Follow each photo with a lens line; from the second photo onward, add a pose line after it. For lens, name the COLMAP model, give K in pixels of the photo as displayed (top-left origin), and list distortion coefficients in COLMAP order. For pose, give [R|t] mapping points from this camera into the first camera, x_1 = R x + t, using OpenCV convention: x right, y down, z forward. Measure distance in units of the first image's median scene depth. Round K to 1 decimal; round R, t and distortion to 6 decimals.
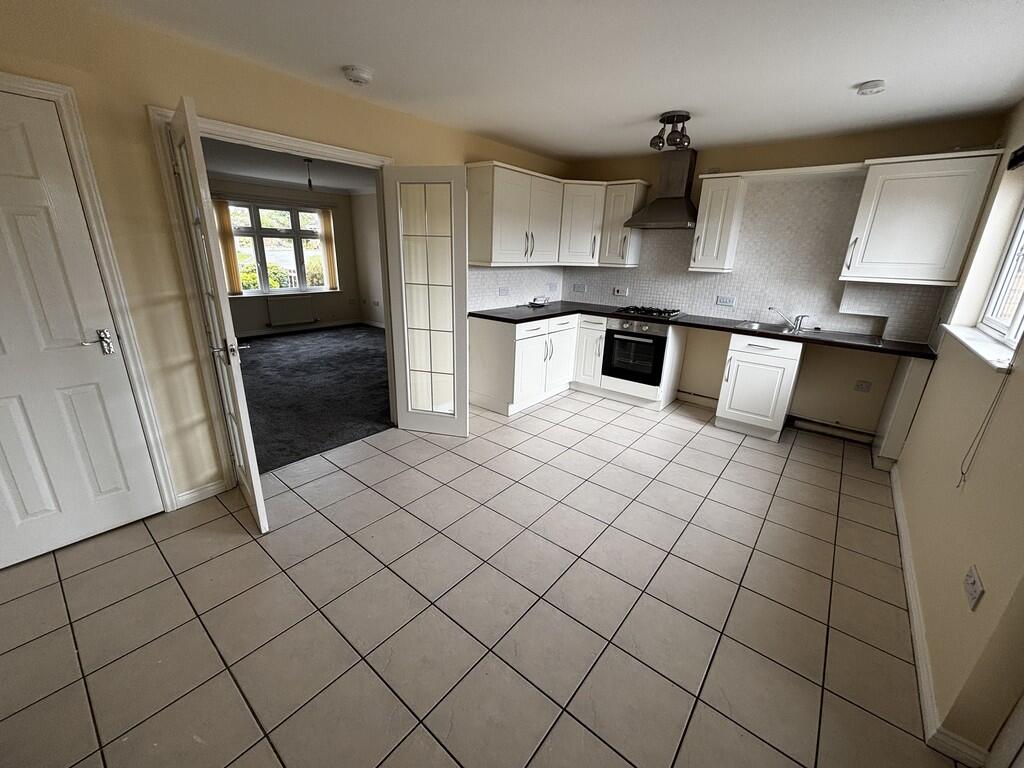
lens RADIAL K [[411.0, 0, 512.2], [0, 411.0, 384.0], [0, 0, 1]] dist [-0.002209, -0.000215]
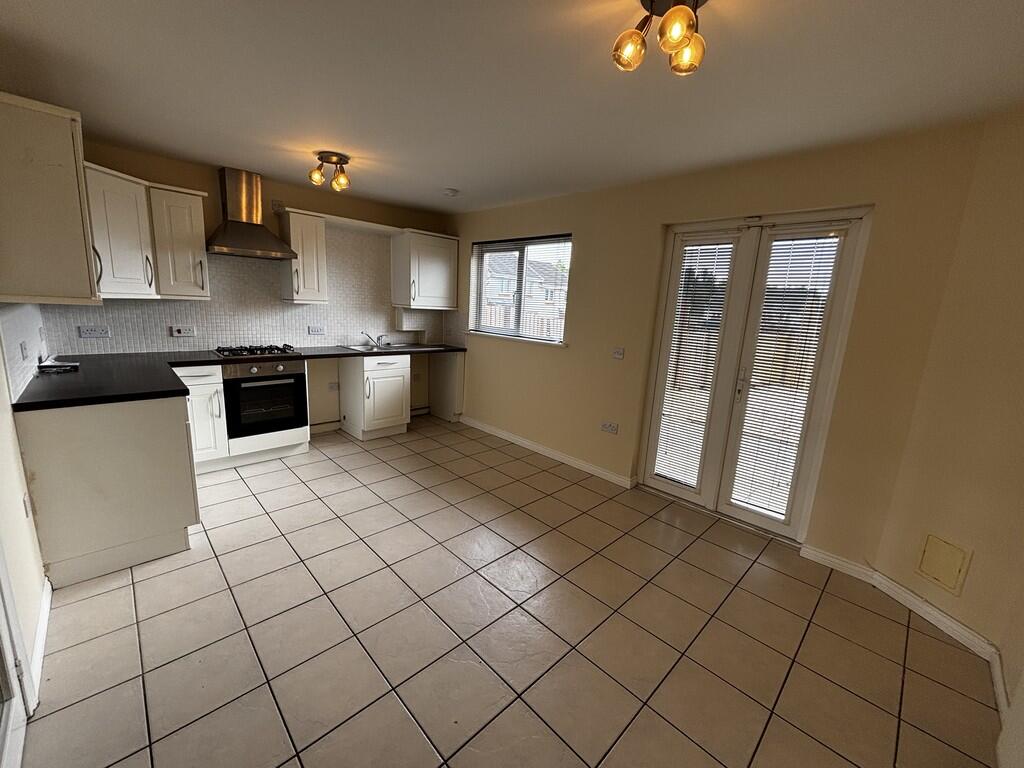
lens RADIAL K [[411.0, 0, 513.7], [0, 411.0, 377.9], [0, 0, 1]] dist [-0.002209, -0.000215]
pose [[0.111538, -0.201874, 0.973040, -0.363476], [0.257135, 0.951667, 0.167965, -0.101905], [-0.959917, 0.231468, 0.158056, 0.289038]]
